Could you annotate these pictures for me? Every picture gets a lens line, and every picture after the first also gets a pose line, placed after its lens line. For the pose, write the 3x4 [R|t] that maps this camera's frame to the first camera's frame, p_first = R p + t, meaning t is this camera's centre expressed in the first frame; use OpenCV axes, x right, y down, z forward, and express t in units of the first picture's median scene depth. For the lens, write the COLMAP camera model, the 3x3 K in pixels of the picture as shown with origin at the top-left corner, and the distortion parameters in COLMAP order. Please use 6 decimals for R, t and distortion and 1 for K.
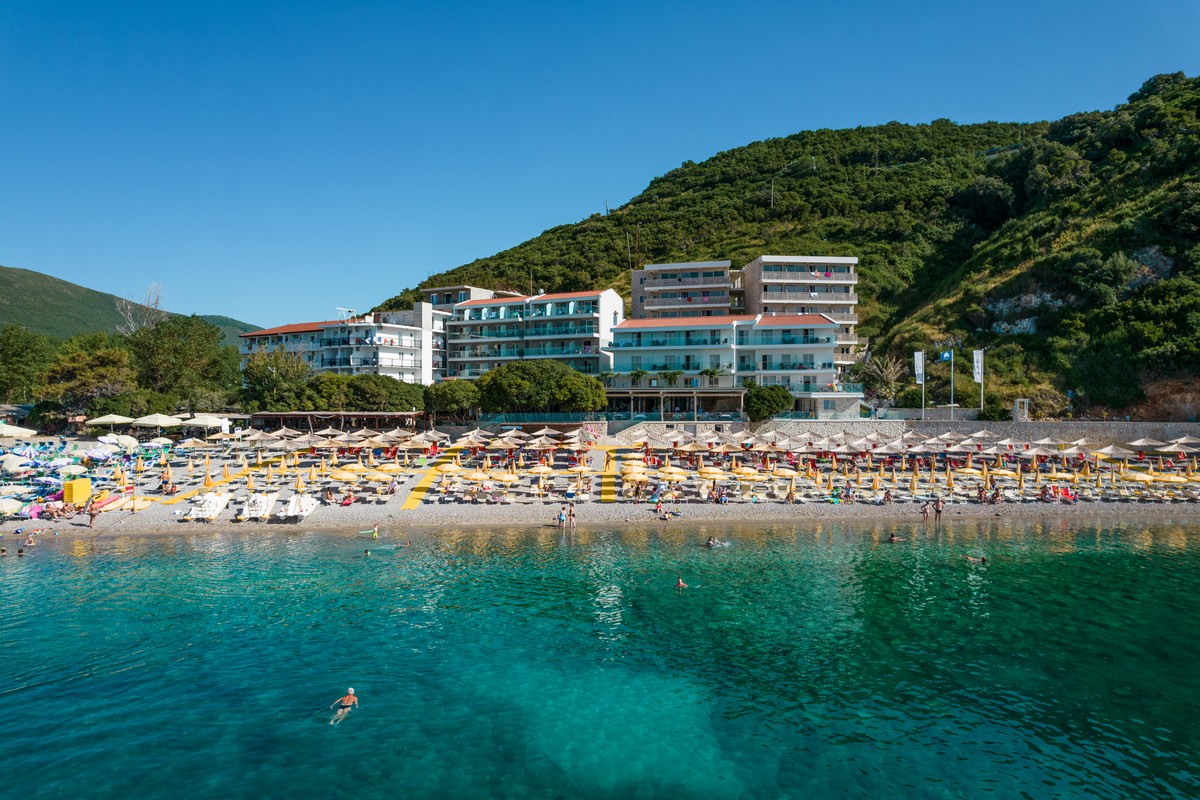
lens RADIAL K [[764.6, 0, 600.0], [0, 764.6, 400.0], [0, 0, 1]] dist [-0.092928, 0.081583]
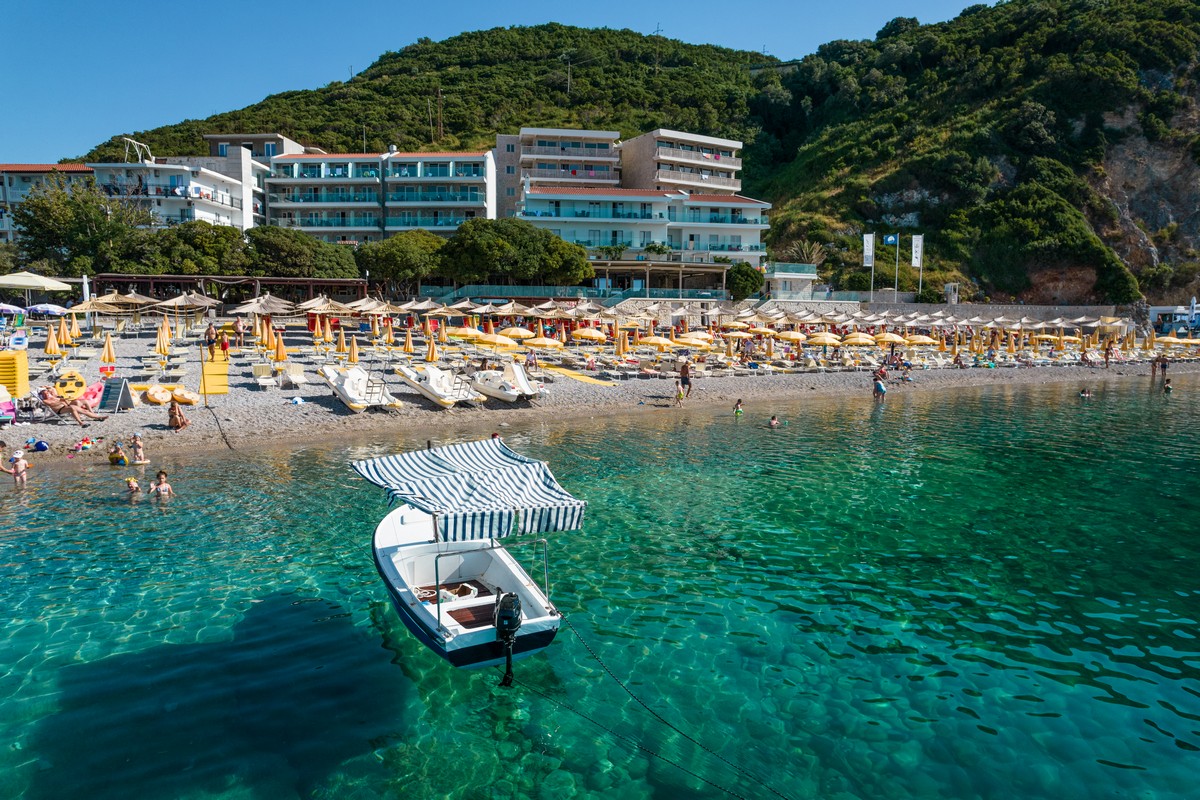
lens RADIAL K [[764.6, 0, 600.0], [0, 764.6, 400.0], [0, 0, 1]] dist [-0.092928, 0.081583]
pose [[0.895507, -0.042033, 0.443057, -0.292250], [-0.005951, 0.994310, 0.106359, 0.042341], [-0.445007, -0.097882, 0.890162, 0.202206]]
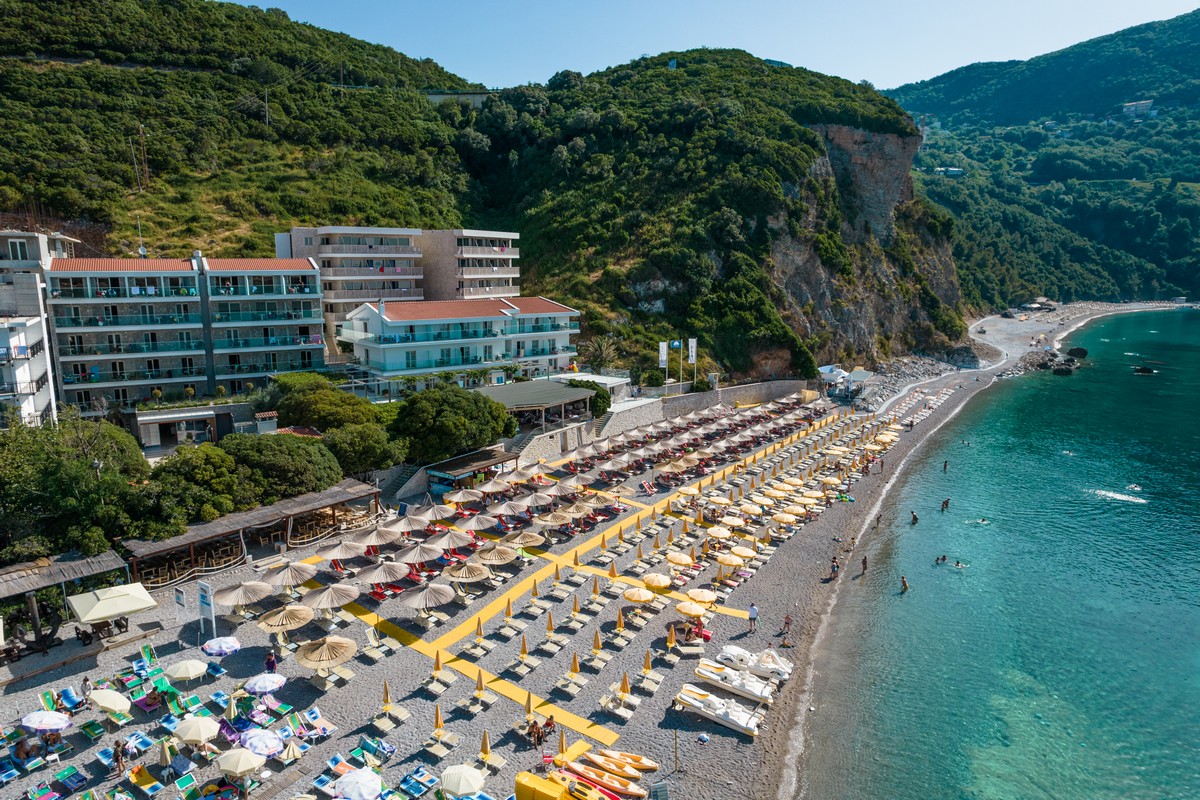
lens RADIAL K [[764.6, 0, 600.0], [0, 764.6, 400.0], [0, 0, 1]] dist [-0.092928, 0.081583]
pose [[0.531164, -0.141102, 0.835437, -0.579290], [-0.003229, 0.985691, 0.168532, -0.150380], [-0.847263, -0.092216, 0.523108, 0.349250]]
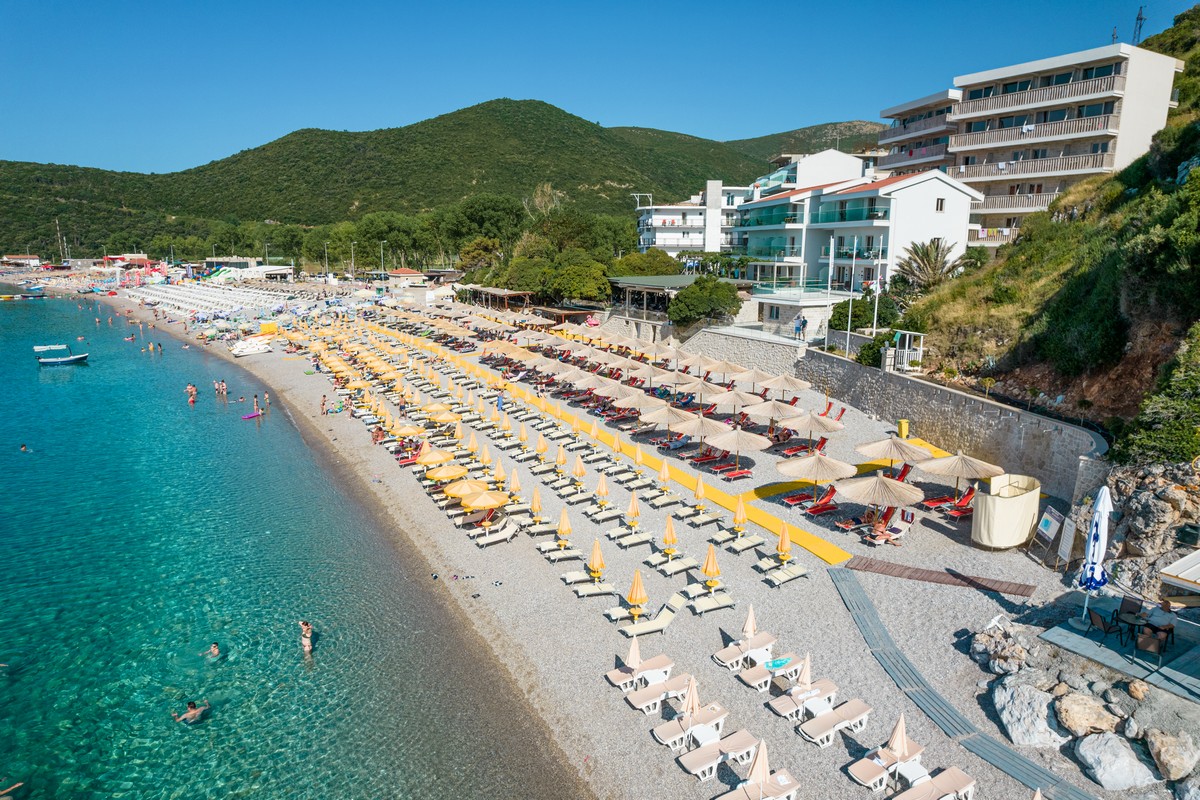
lens RADIAL K [[764.6, 0, 600.0], [0, 764.6, 400.0], [0, 0, 1]] dist [-0.092928, 0.081583]
pose [[0.483063, 0.168386, -0.859241, 0.722776], [-0.002679, 0.981613, 0.190861, -0.039002], [0.875581, -0.089896, 0.474633, 0.412340]]
